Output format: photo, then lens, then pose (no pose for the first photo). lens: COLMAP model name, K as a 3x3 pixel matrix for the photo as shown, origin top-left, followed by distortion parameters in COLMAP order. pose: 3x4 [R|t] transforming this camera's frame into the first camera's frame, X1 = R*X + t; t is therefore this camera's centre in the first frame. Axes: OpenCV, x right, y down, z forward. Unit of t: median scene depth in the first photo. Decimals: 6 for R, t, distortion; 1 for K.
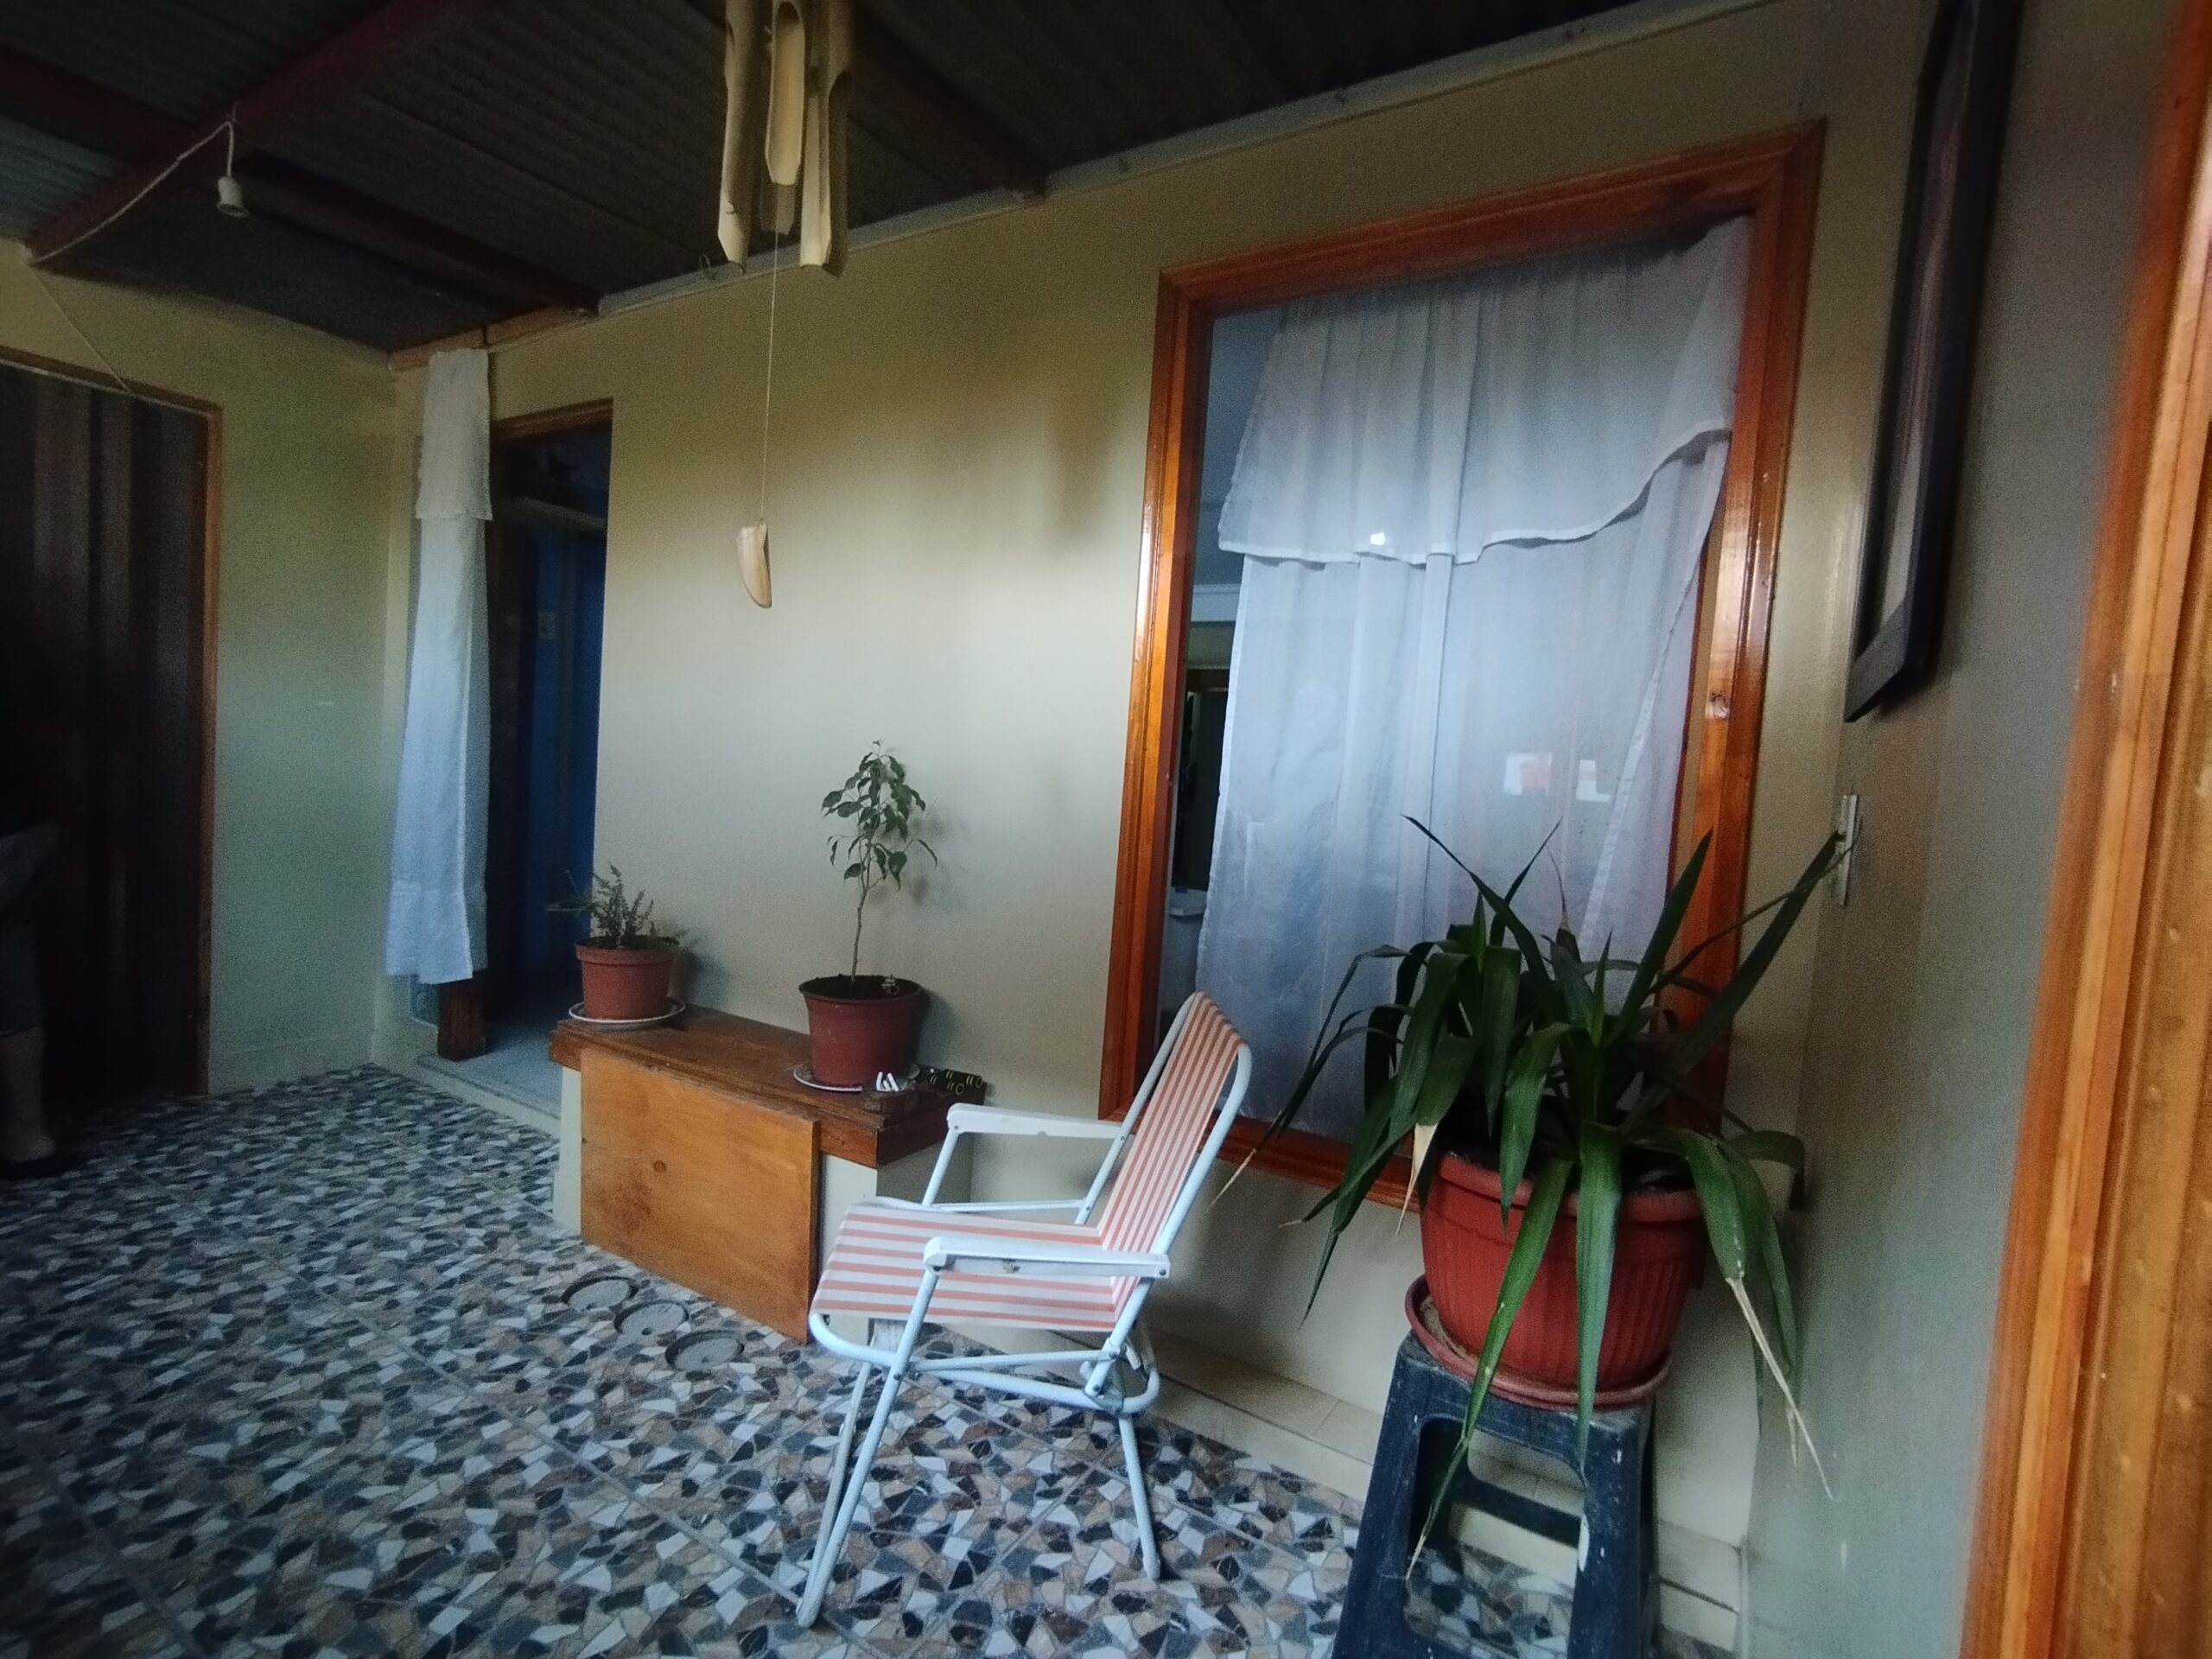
lens RADIAL K [[1050.4, 0, 1136.4], [0, 1050.4, 838.9], [0, 0, 1]] dist [-0.013891, 0.017073]
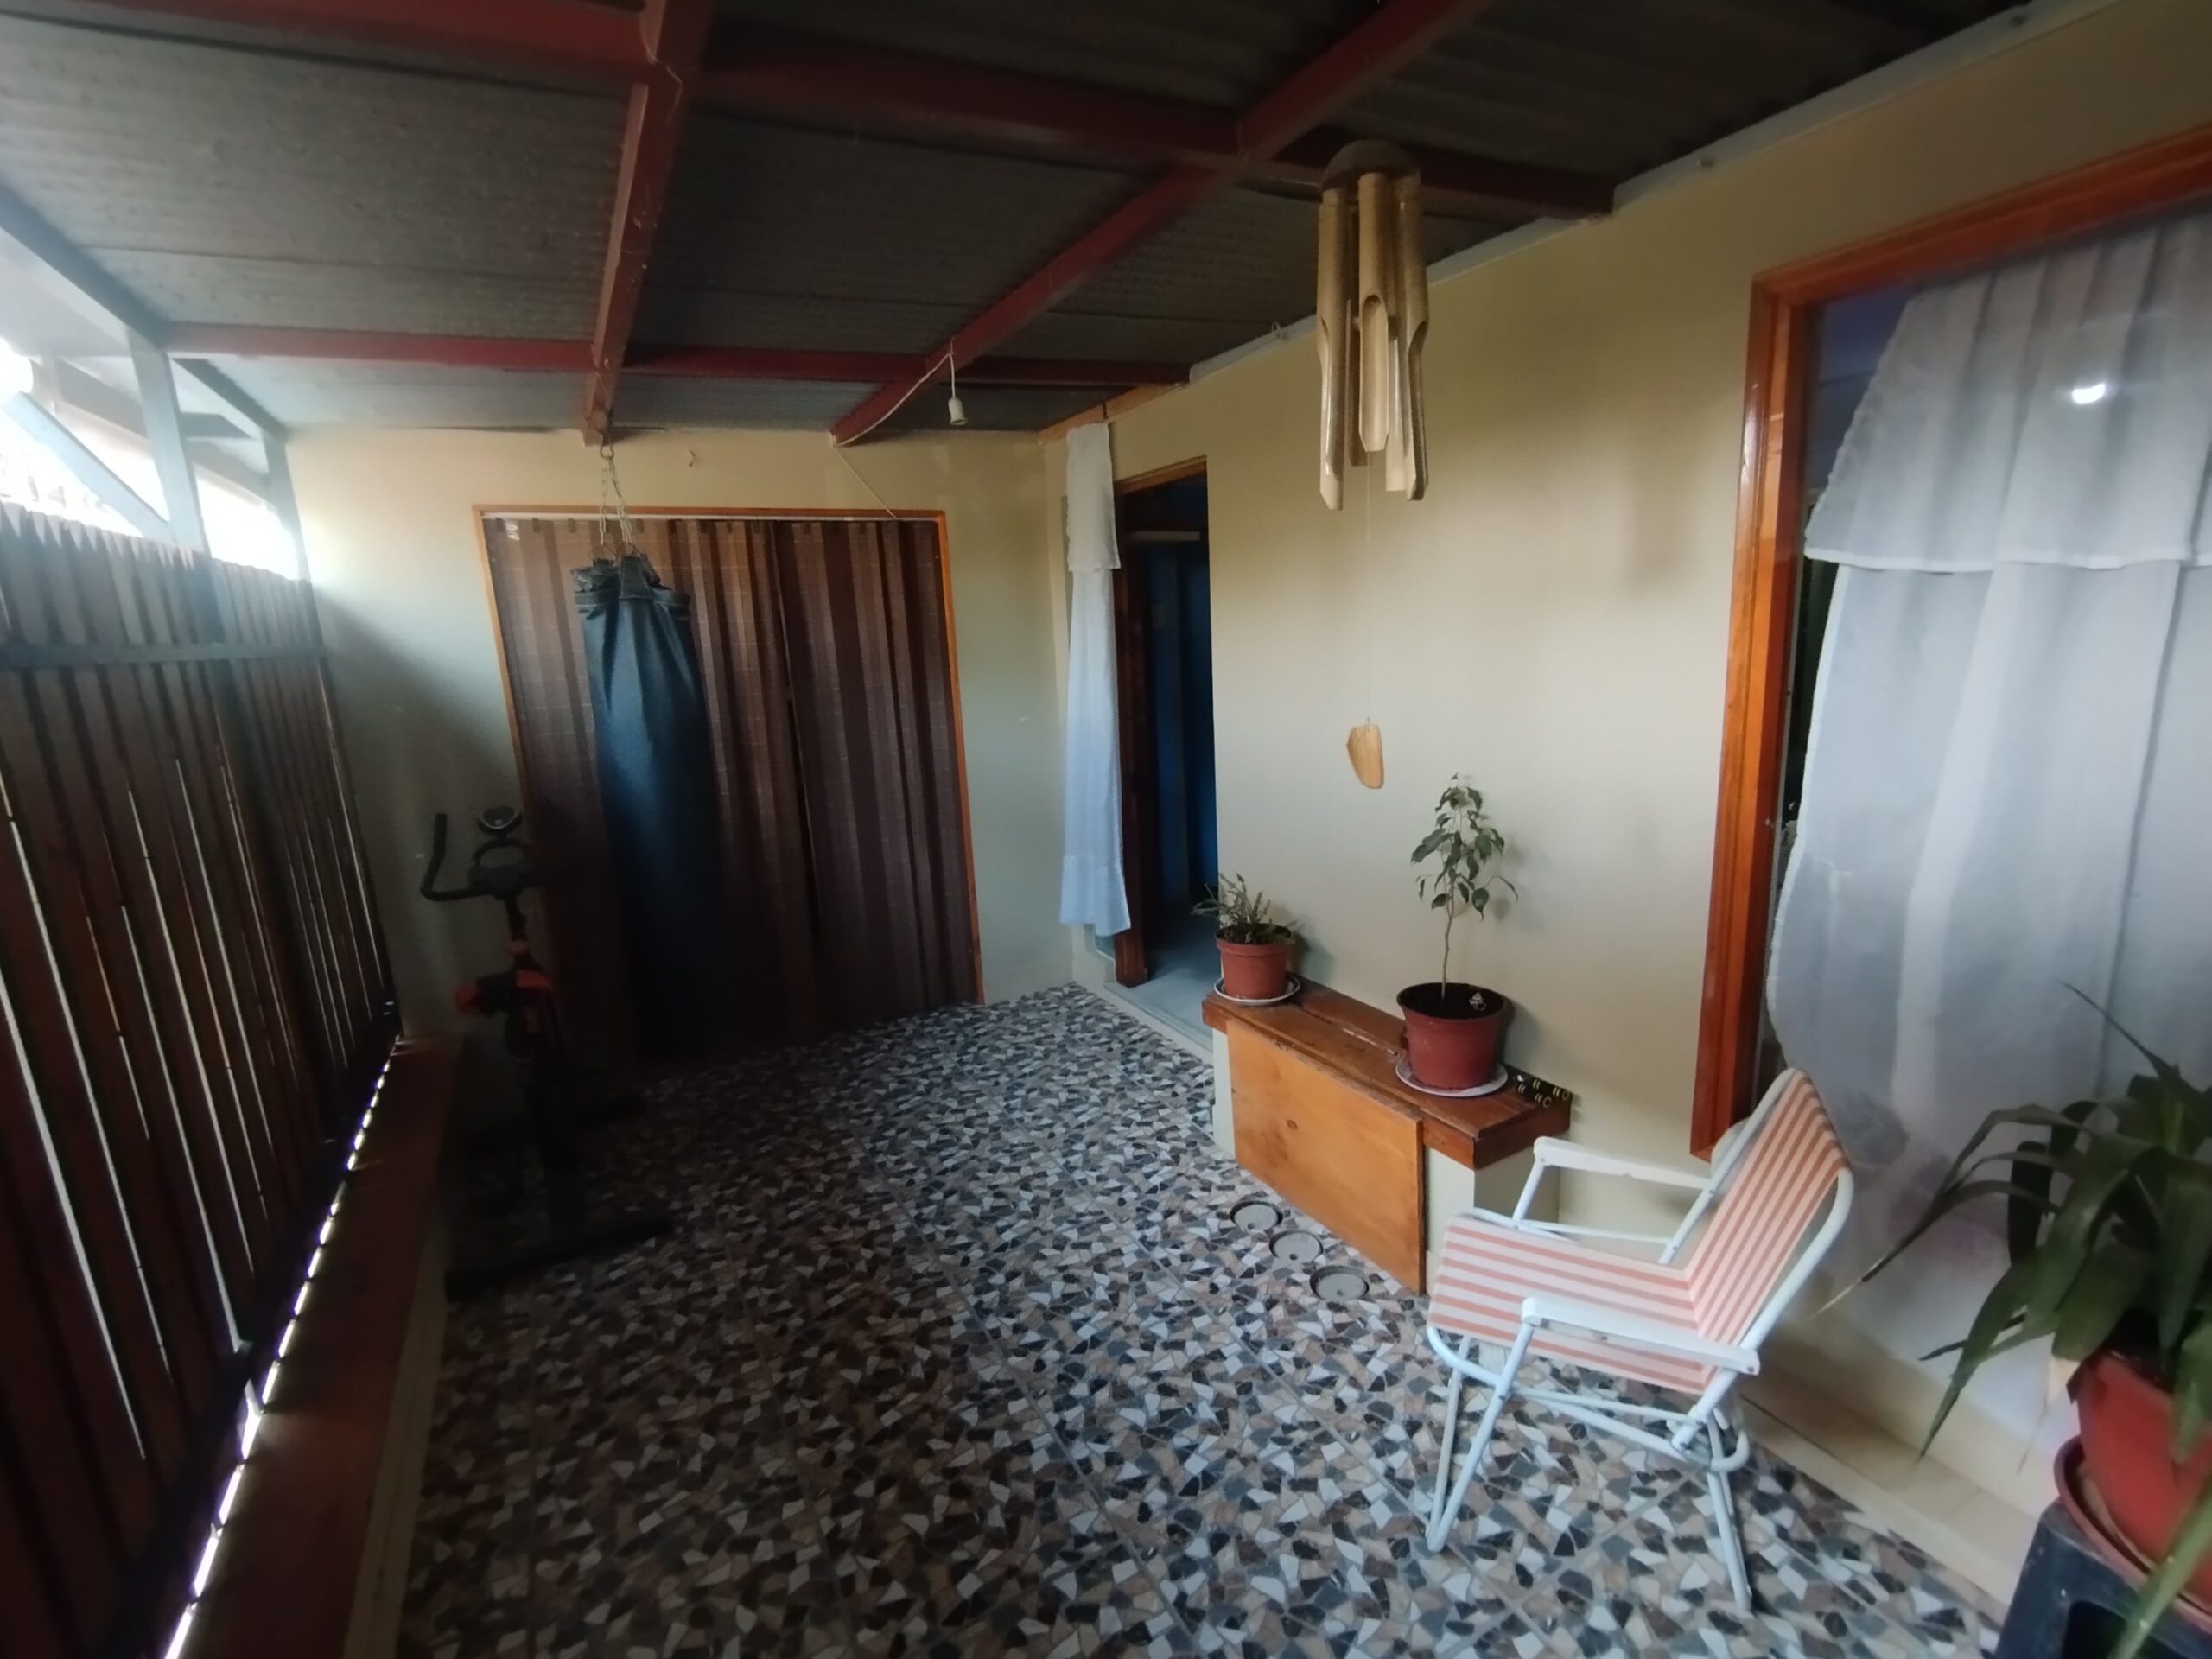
lens RADIAL K [[1050.4, 0, 1136.4], [0, 1050.4, 838.9], [0, 0, 1]] dist [-0.013891, 0.017073]
pose [[0.863850, -0.004082, -0.503732, 0.015183], [0.080631, 0.988195, 0.130267, -0.208264], [0.497253, -0.153148, 0.853982, -0.109389]]
